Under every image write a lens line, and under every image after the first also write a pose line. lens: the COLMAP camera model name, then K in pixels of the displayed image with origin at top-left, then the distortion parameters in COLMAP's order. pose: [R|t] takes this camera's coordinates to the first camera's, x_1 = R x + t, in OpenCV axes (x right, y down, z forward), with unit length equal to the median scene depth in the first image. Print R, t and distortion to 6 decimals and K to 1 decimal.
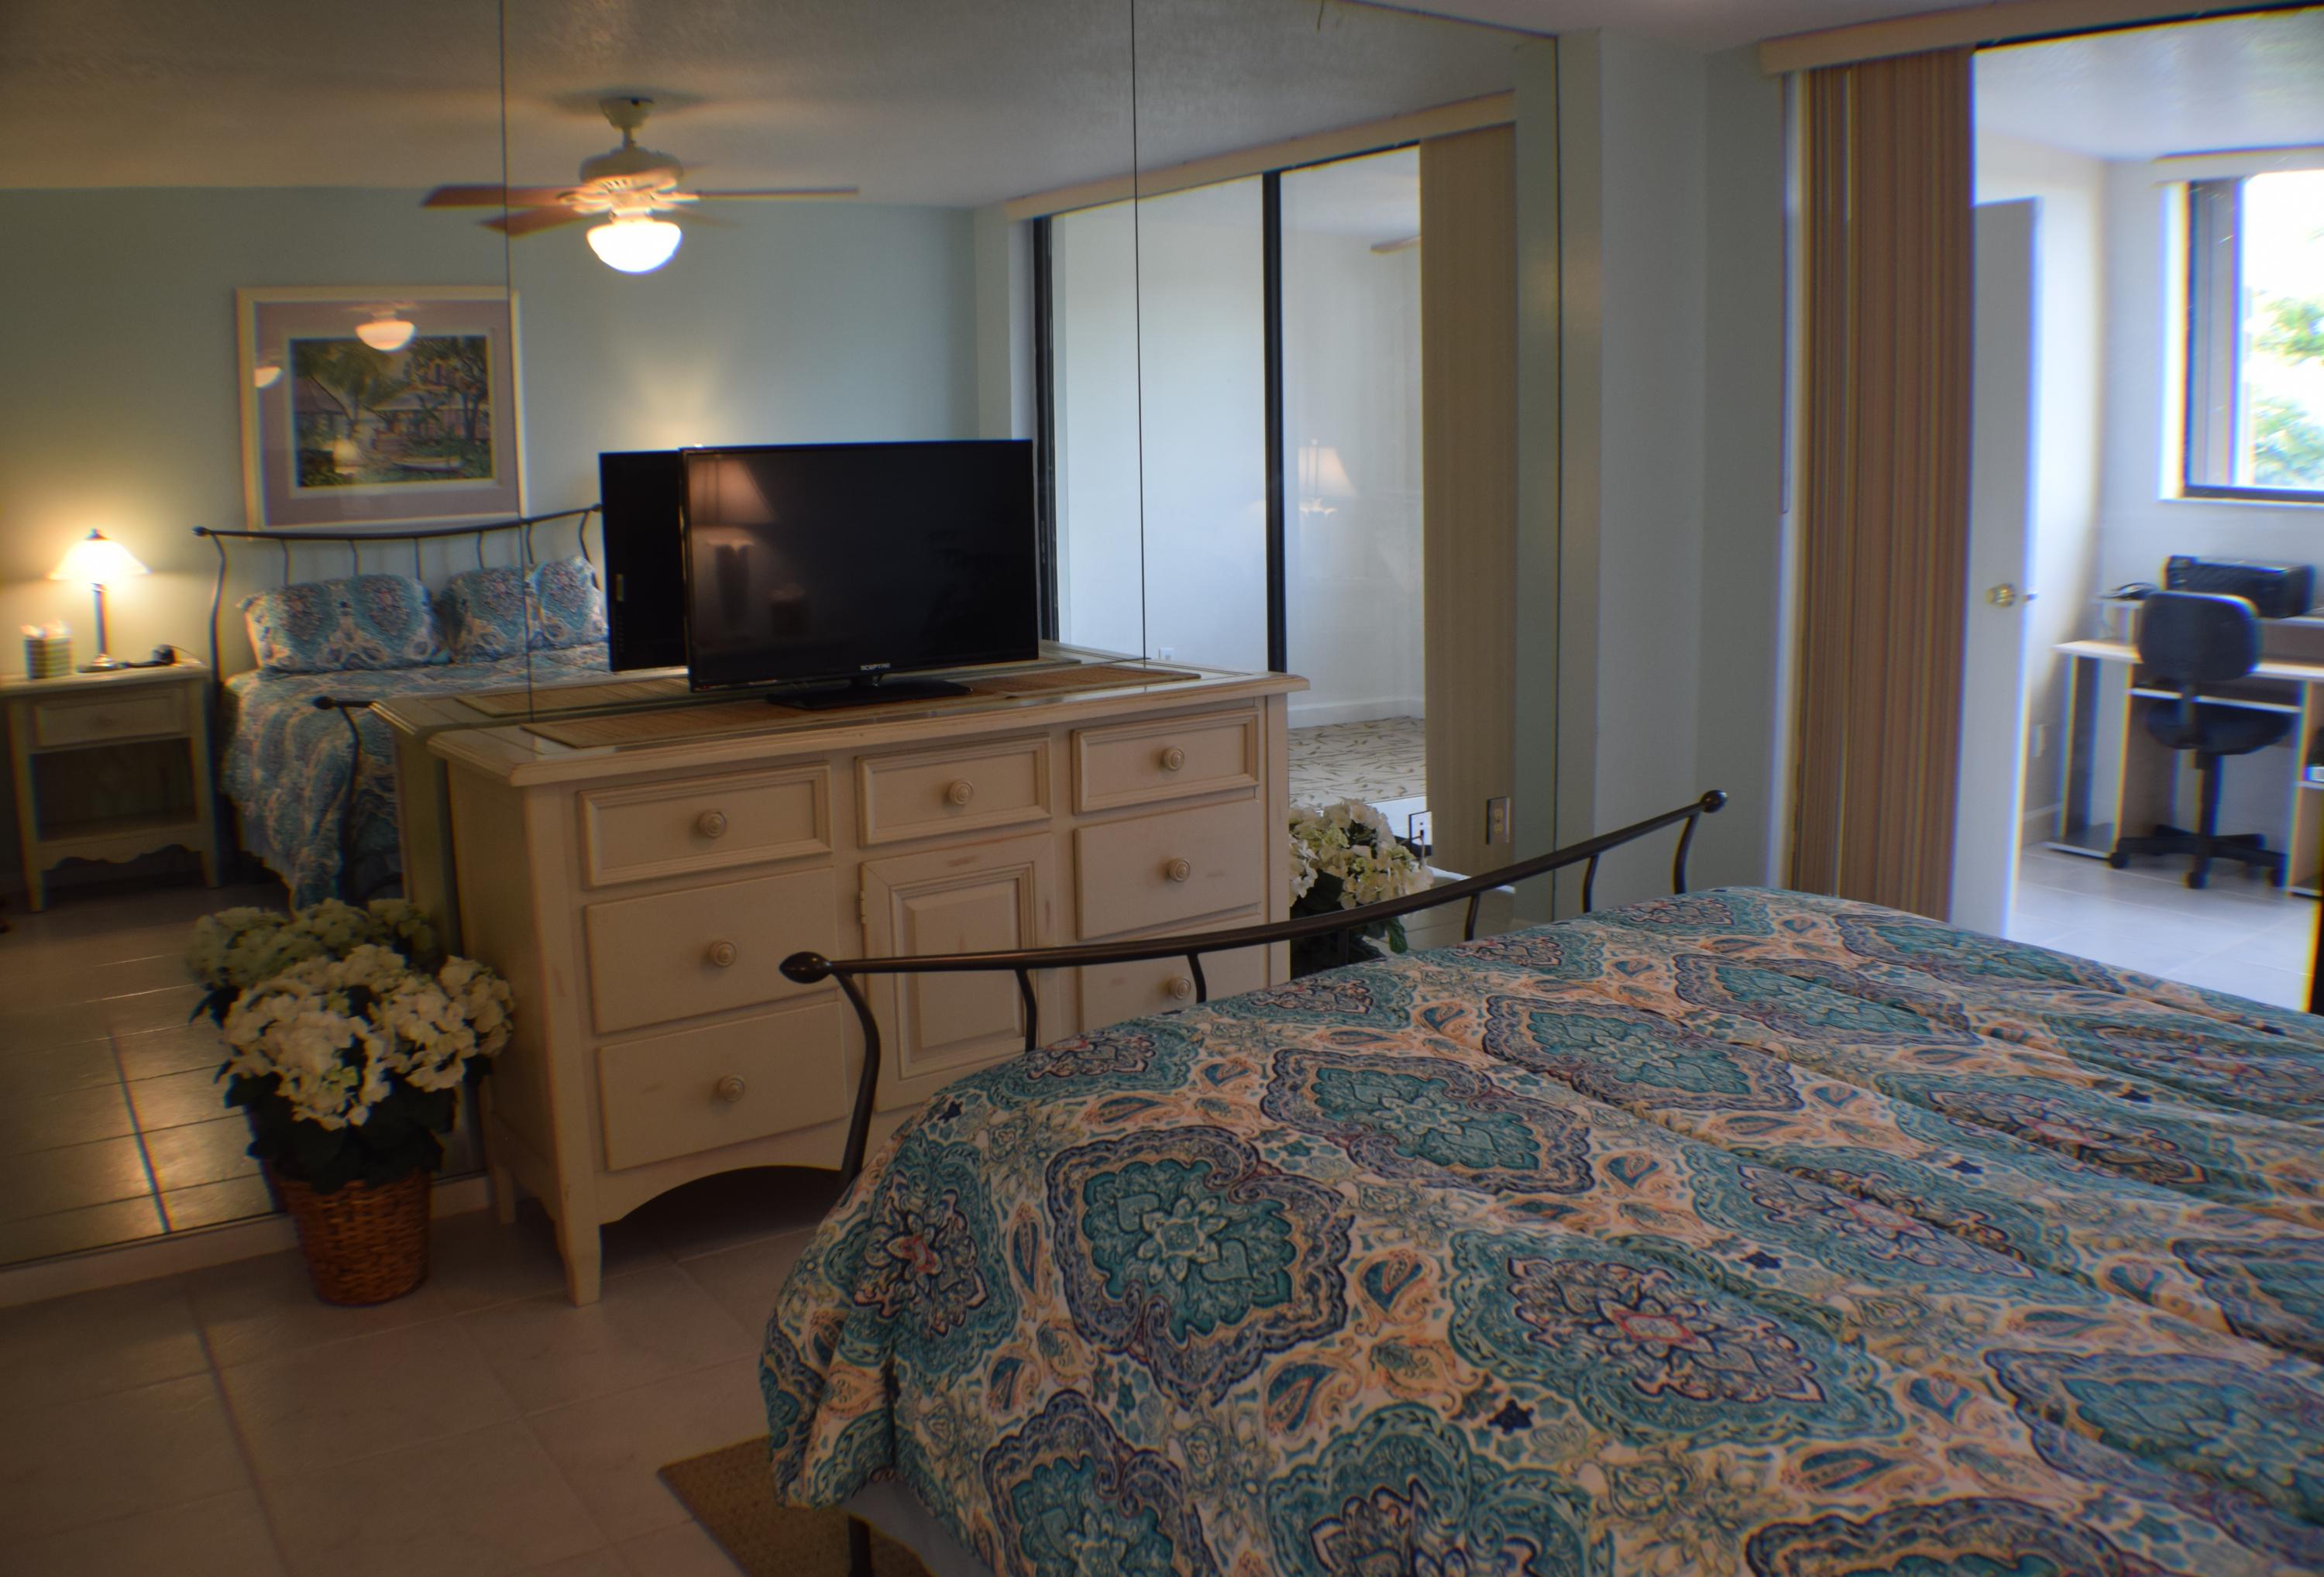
lens RADIAL K [[1865.2, 0, 1155.8], [0, 1865.2, 753.5], [0, 0, 1]] dist [-0.185408, 0.016150]
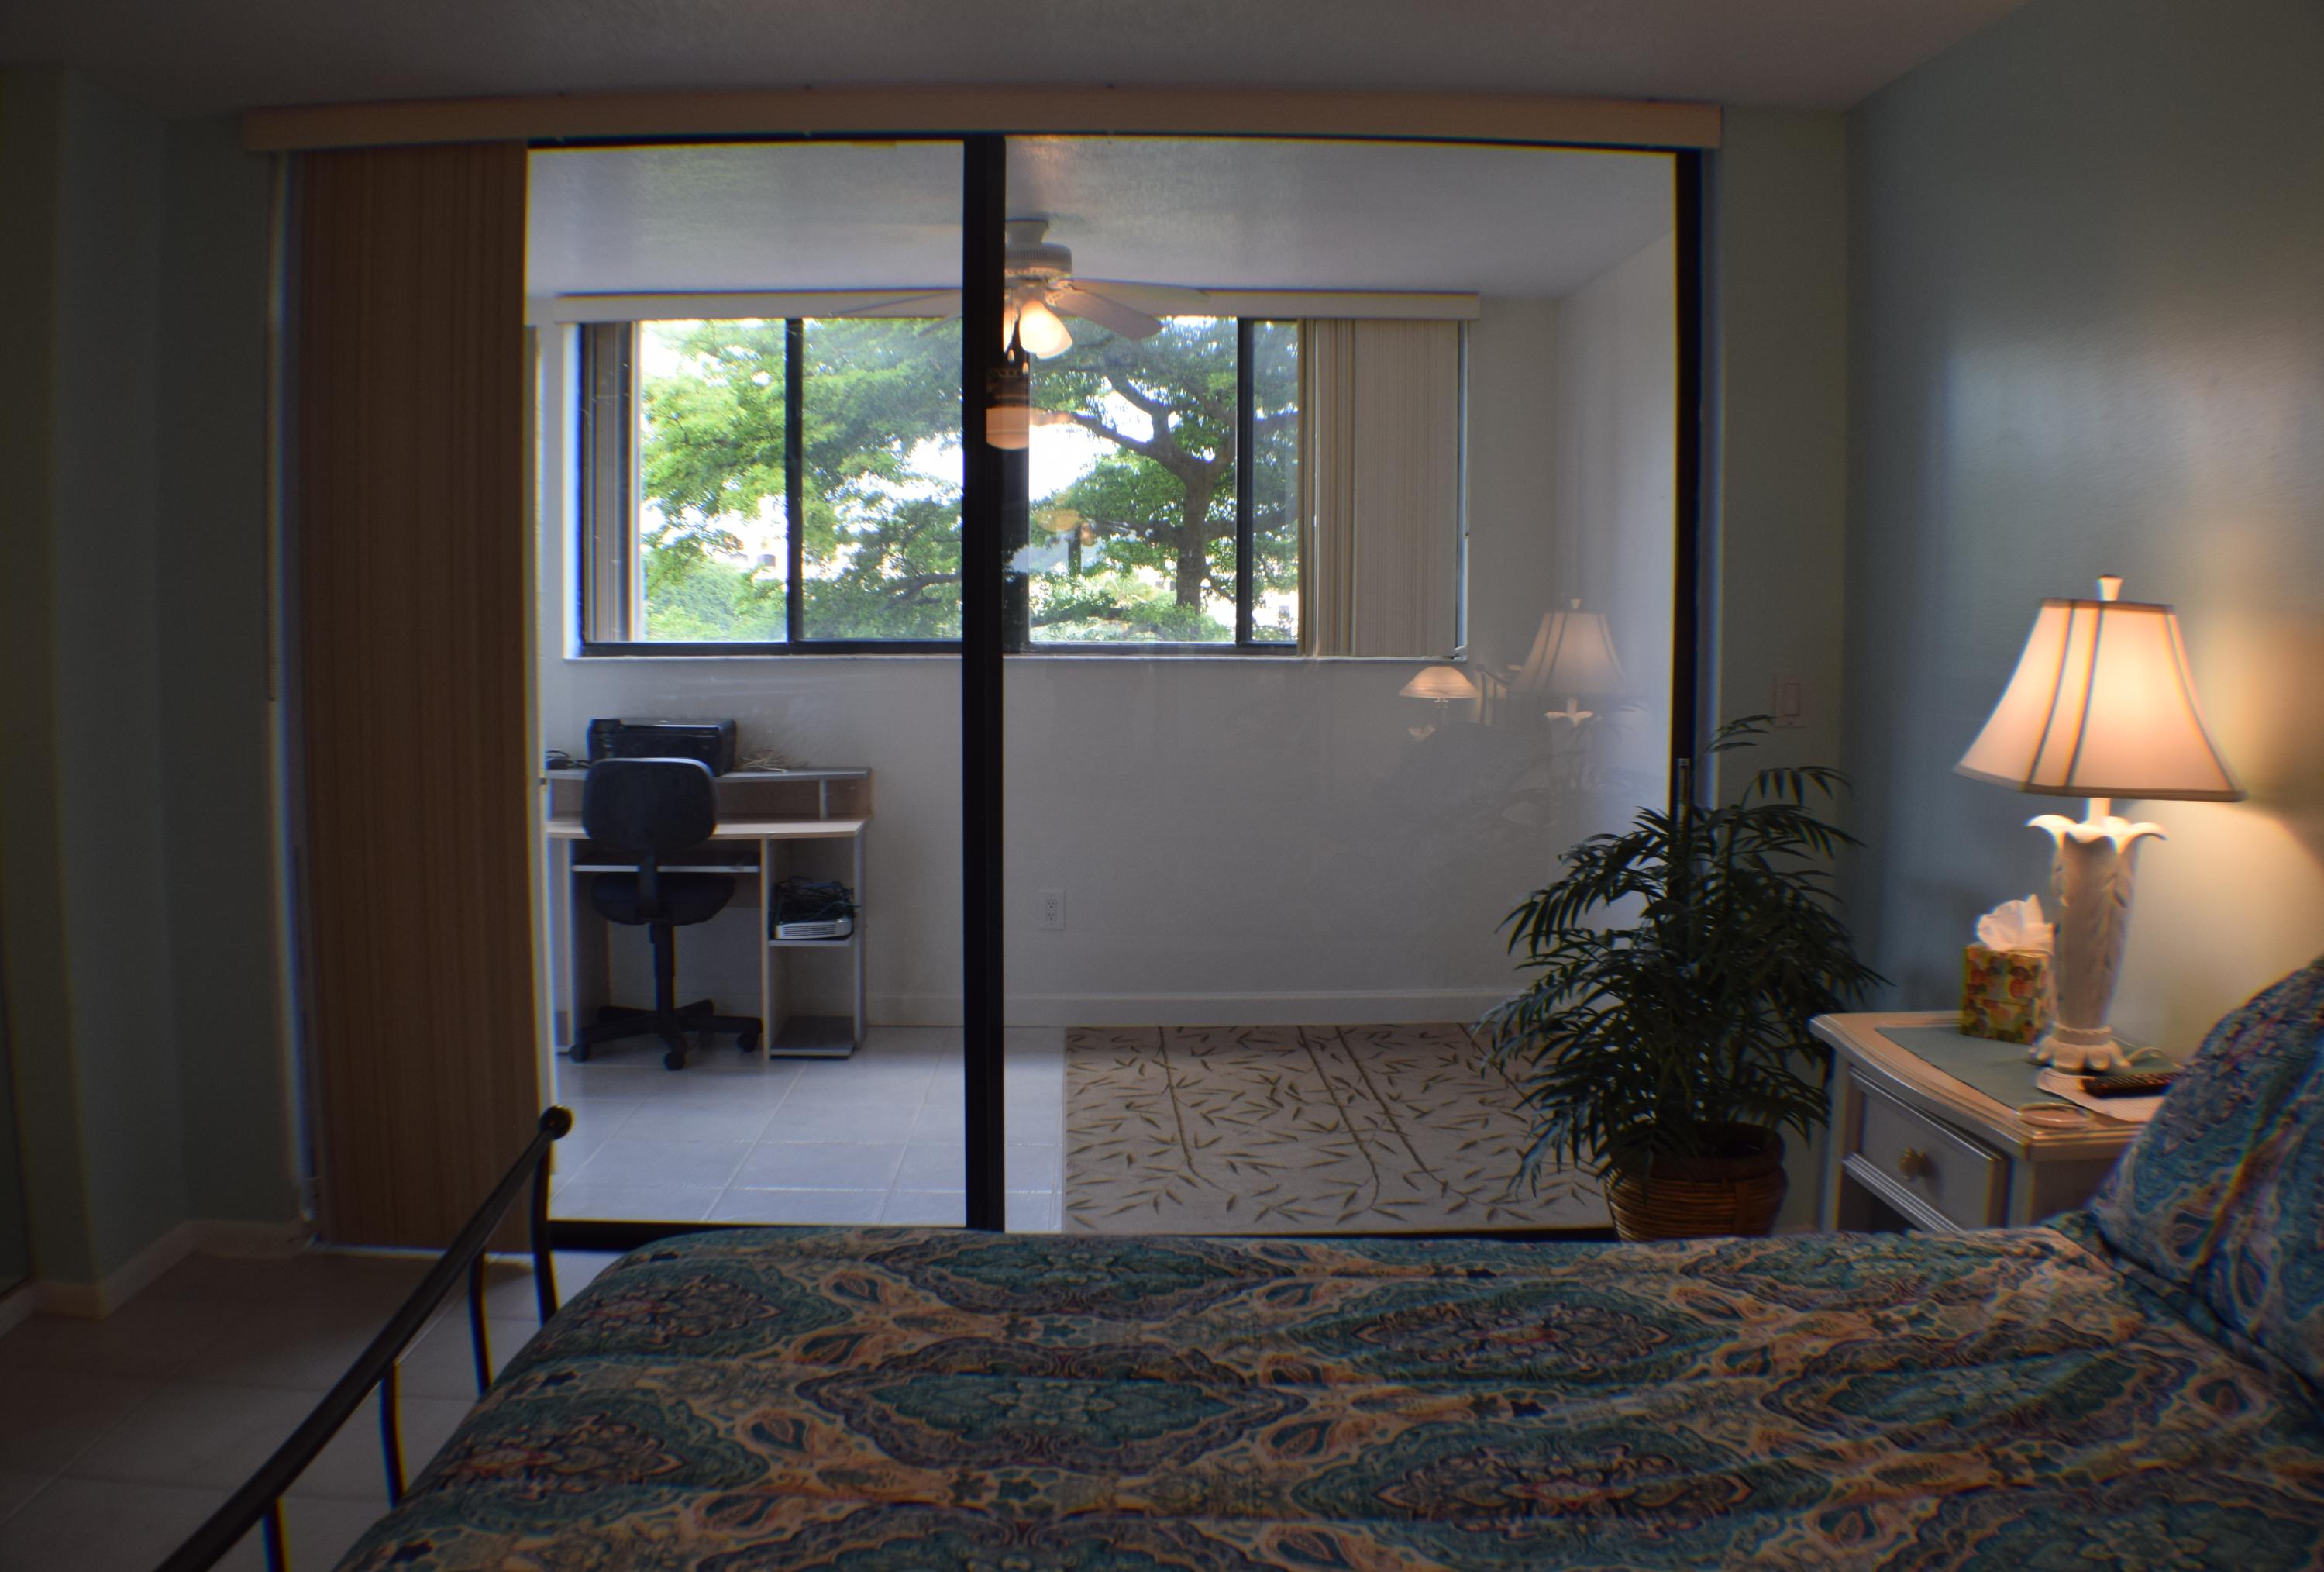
lens RADIAL K [[1865.6, 0, 1155.8], [0, 1865.6, 751.0], [0, 0, 1]] dist [-0.185408, 0.016150]
pose [[0.547058, -0.048914, 0.835664, -0.197823], [0.121554, 0.992352, -0.021488, -0.097491], [-0.828222, 0.113334, 0.548820, 0.535105]]
